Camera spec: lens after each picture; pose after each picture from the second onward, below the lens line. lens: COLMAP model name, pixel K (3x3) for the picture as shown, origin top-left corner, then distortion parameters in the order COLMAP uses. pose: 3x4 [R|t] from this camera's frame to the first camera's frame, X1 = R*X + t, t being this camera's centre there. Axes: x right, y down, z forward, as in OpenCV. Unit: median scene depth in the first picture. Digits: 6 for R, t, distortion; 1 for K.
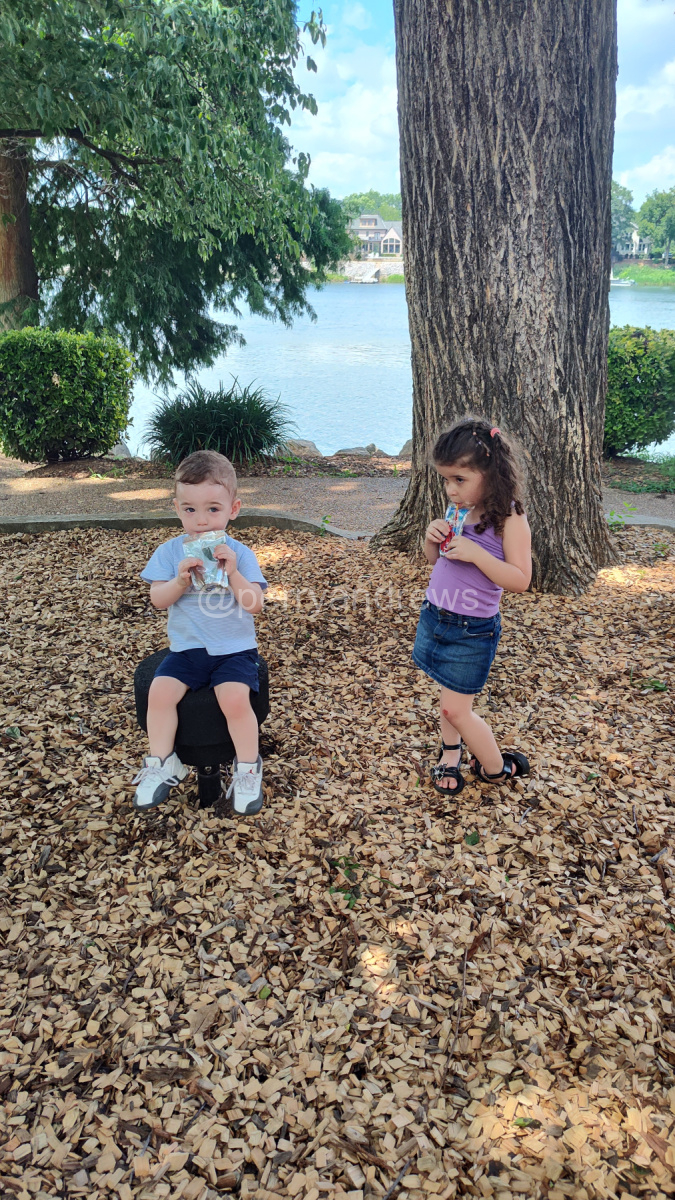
lens RADIAL K [[816.8, 0, 349.2], [0, 816.8, 613.6], [0, 0, 1]] dist [0.035208, -0.000049]
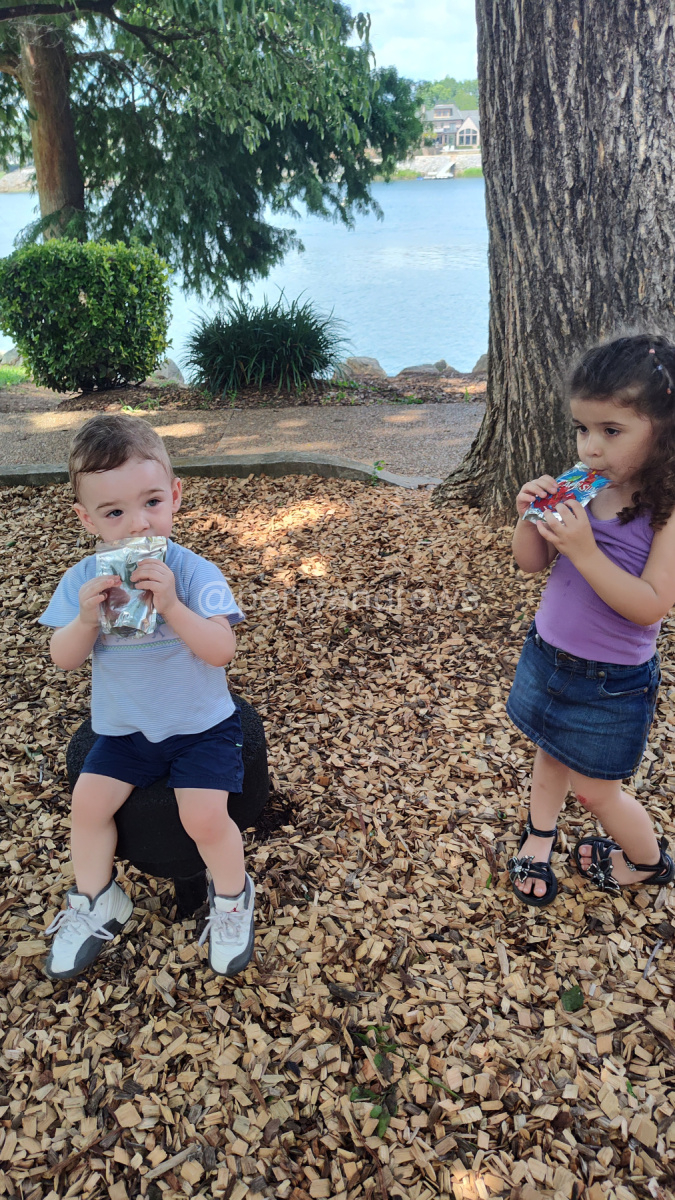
lens RADIAL K [[820.2, 0, 332.6], [0, 820.2, 612.8], [0, 0, 1]] dist [0.034387, -0.039480]
pose [[0.994424, 0.006306, -0.105271, 0.019970], [0.004015, 0.995223, 0.097543, -0.074763], [0.105383, -0.097422, 0.989648, 0.262016]]
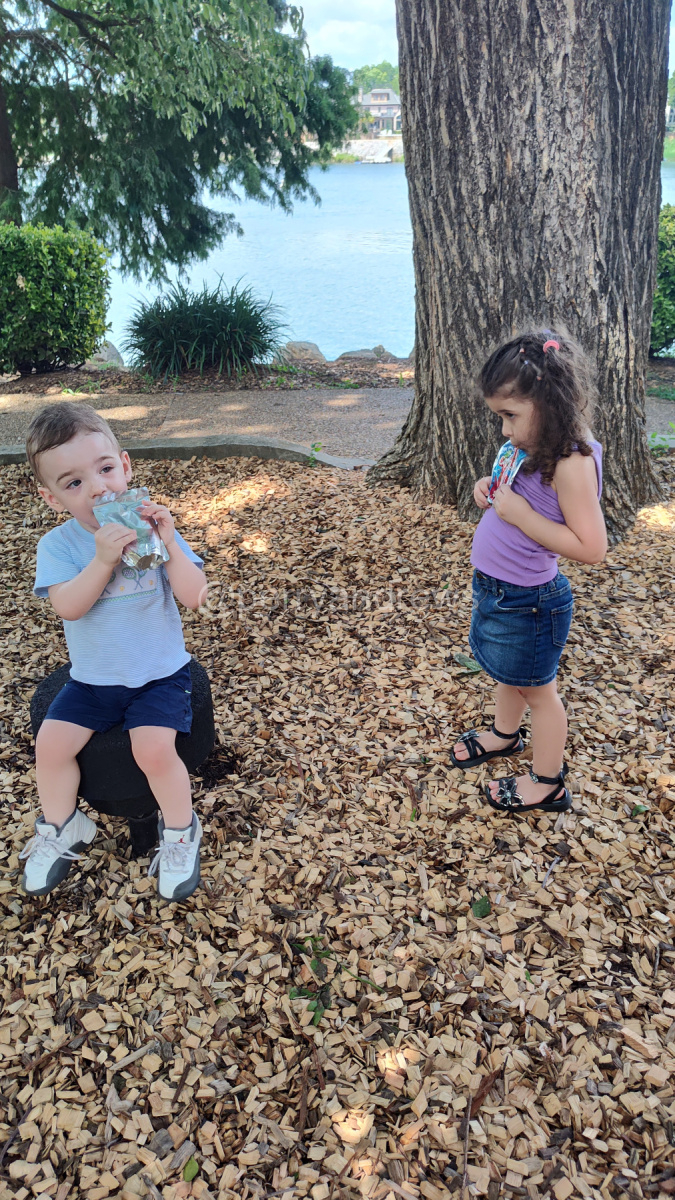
lens RADIAL K [[819.7, 0, 337.5], [0, 819.7, 600.0], [0, 0, 1]] dist [0.049358, -0.071241]
pose [[0.999435, -0.007777, -0.032686, 0.032477], [0.011089, 0.994679, 0.102422, -0.067335], [0.031715, -0.102726, 0.994204, 0.195095]]
